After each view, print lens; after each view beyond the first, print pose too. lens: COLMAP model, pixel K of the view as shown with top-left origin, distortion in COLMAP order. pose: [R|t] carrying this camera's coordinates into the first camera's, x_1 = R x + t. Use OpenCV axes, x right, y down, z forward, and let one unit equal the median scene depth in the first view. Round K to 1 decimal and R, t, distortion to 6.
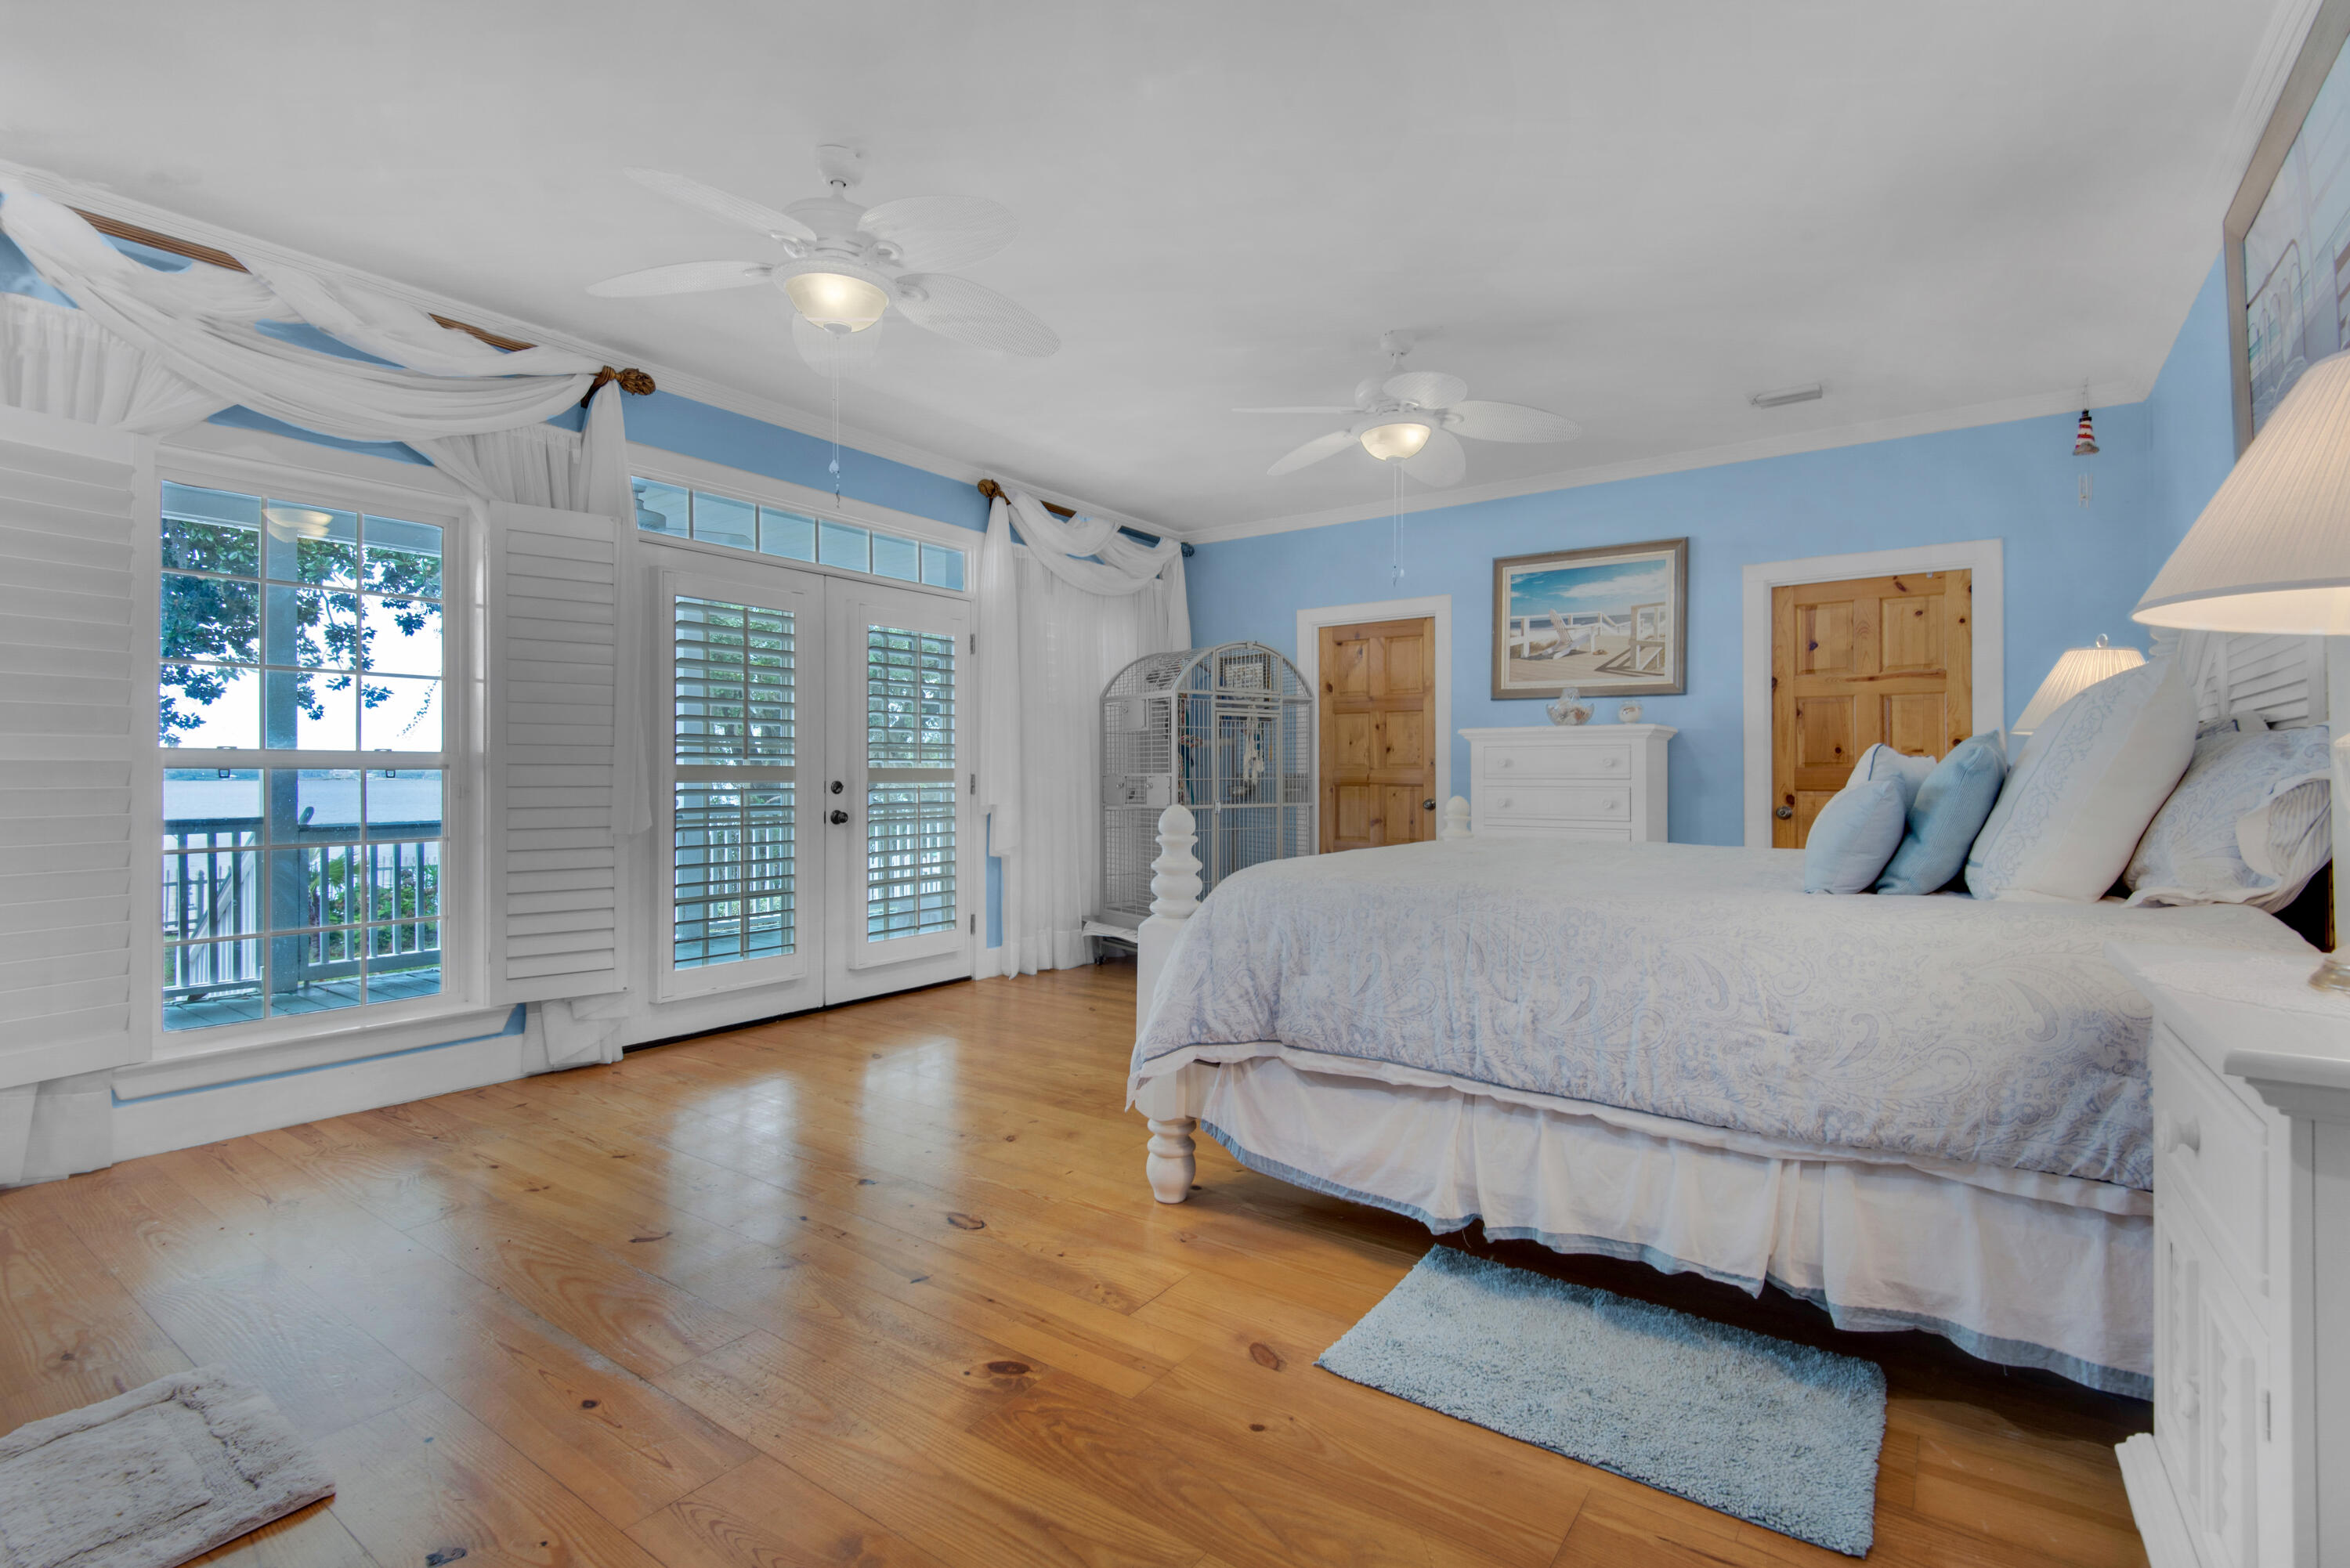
lens RADIAL K [[1072.6, 0, 1188.8], [0, 1072.6, 784.0], [0, 0, 1]] dist [0.026182, -0.014622]
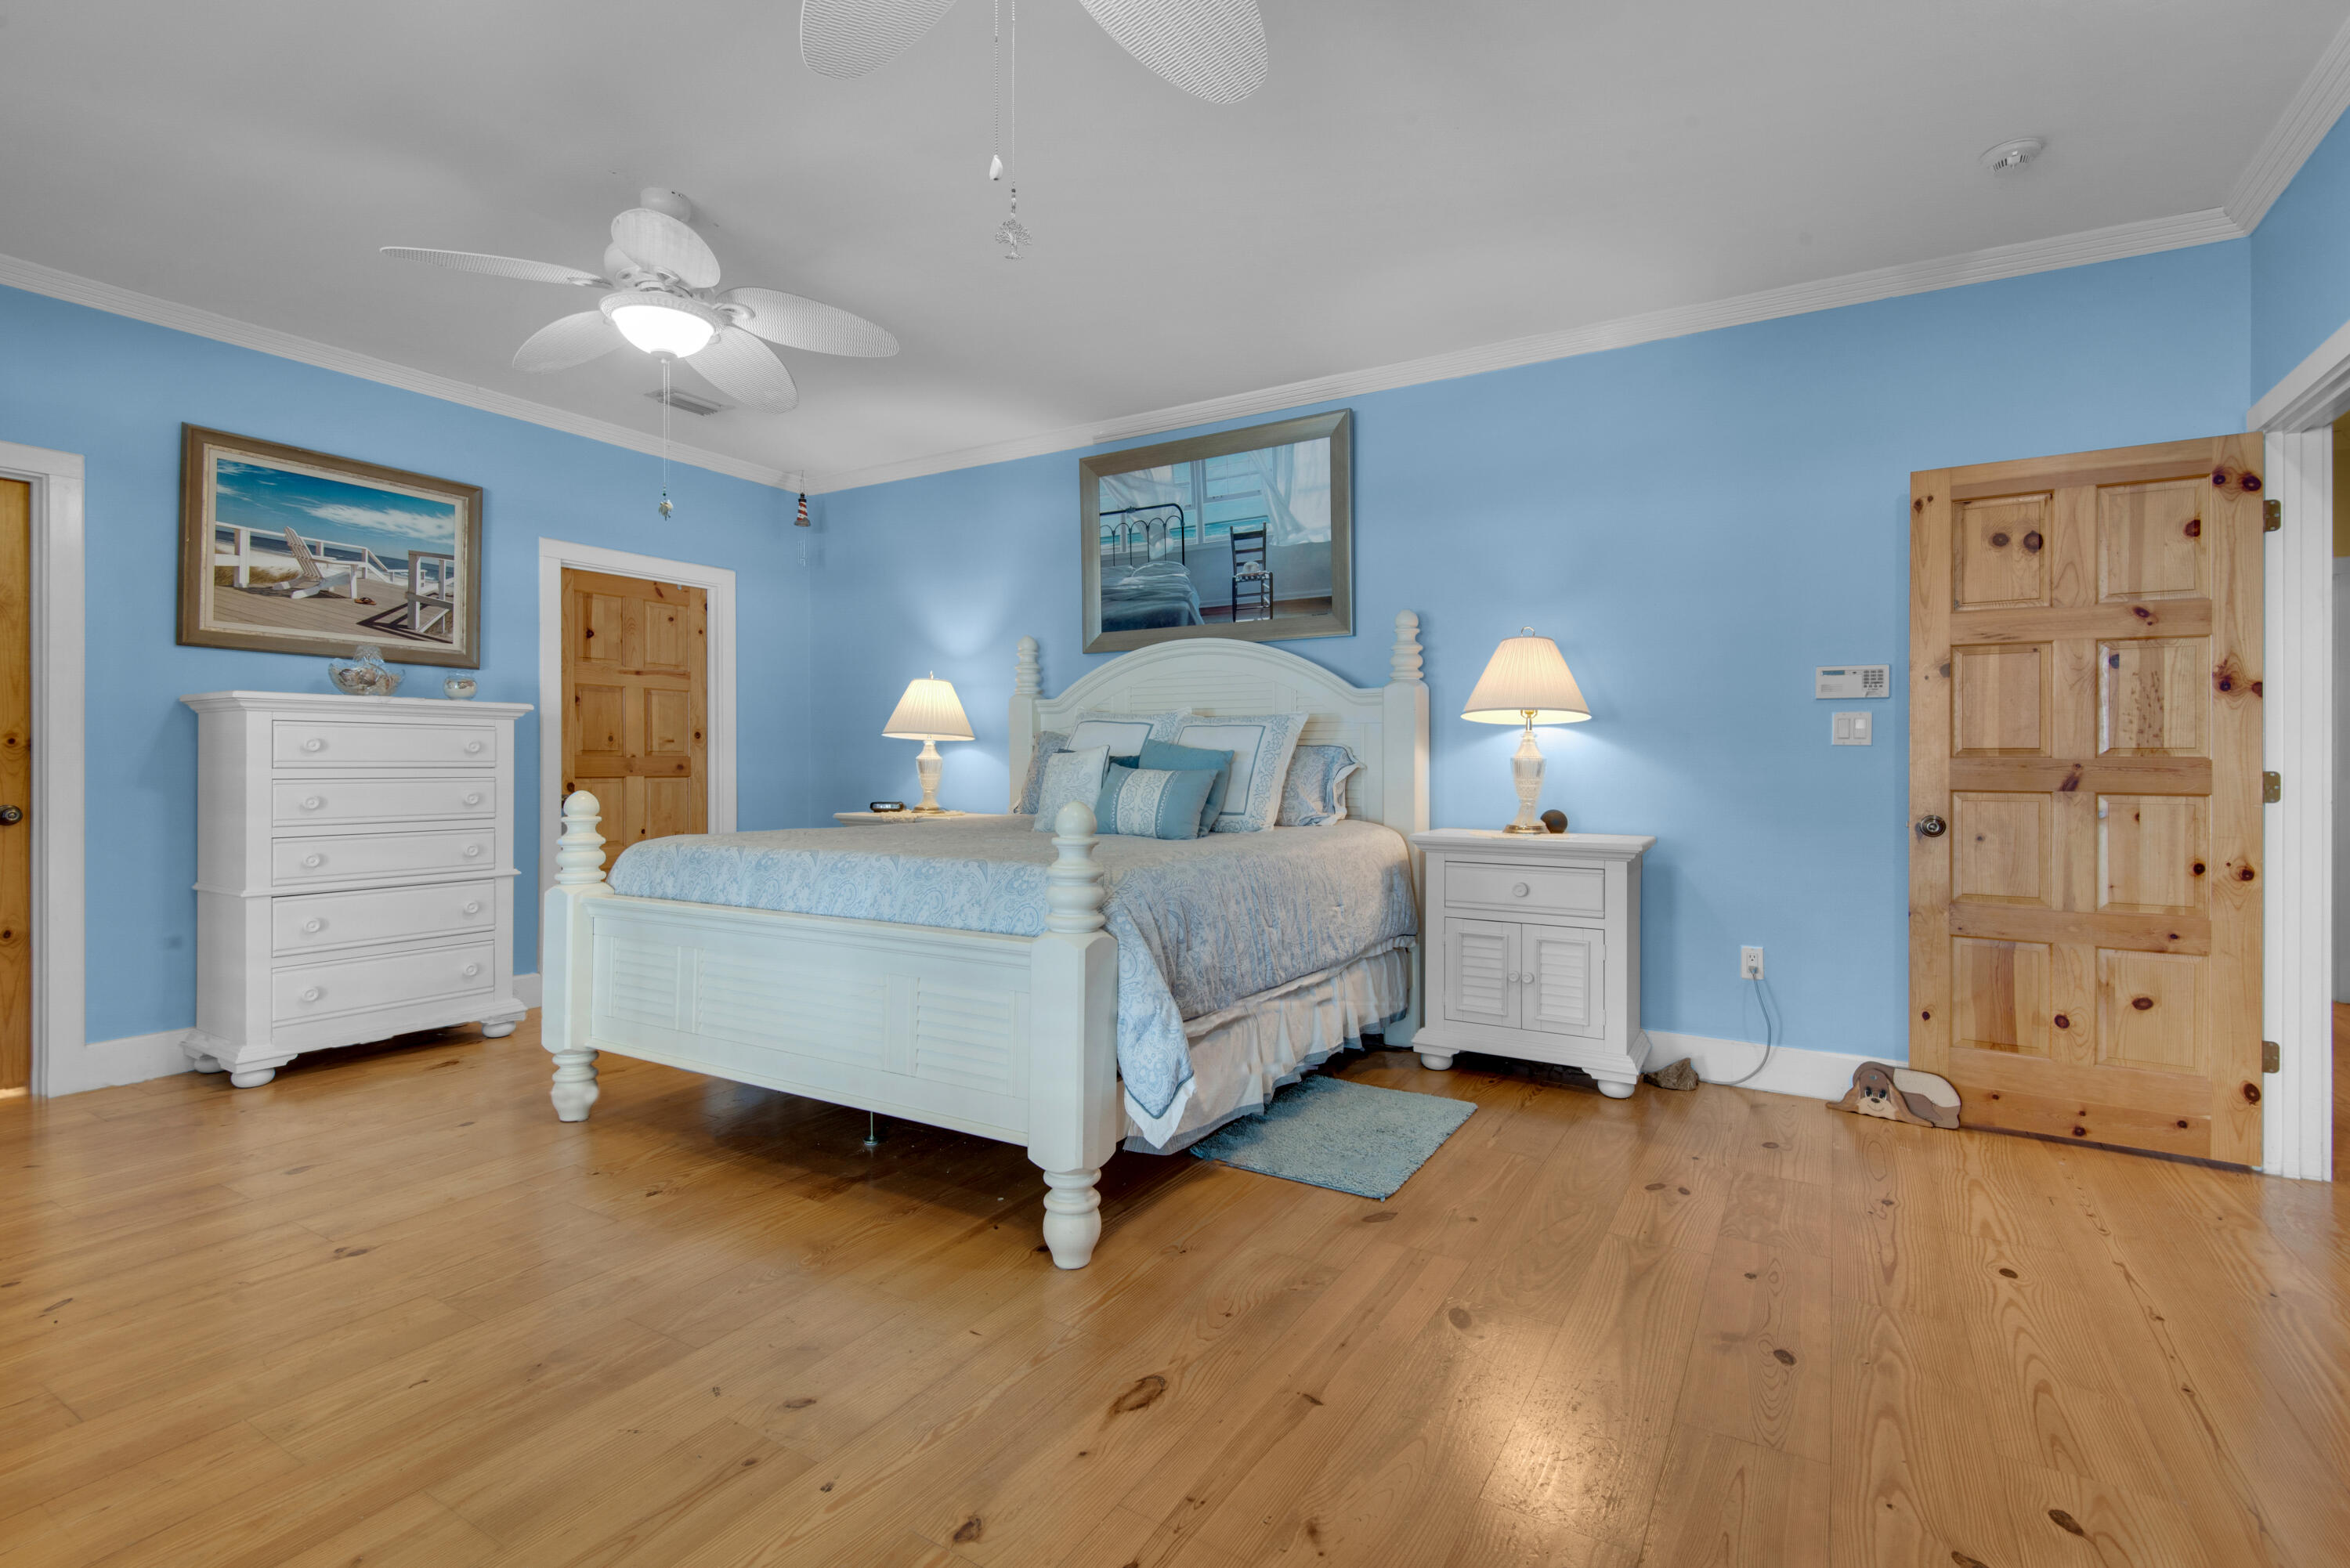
lens RADIAL K [[1072.6, 0, 1188.8], [0, 1072.6, 784.0], [0, 0, 1]] dist [0.026182, -0.014622]
pose [[-0.073850, -0.021715, 0.997033, -0.450914], [0.004975, 0.999742, 0.022142, -0.007385], [-0.997257, 0.006595, -0.073723, 0.500201]]
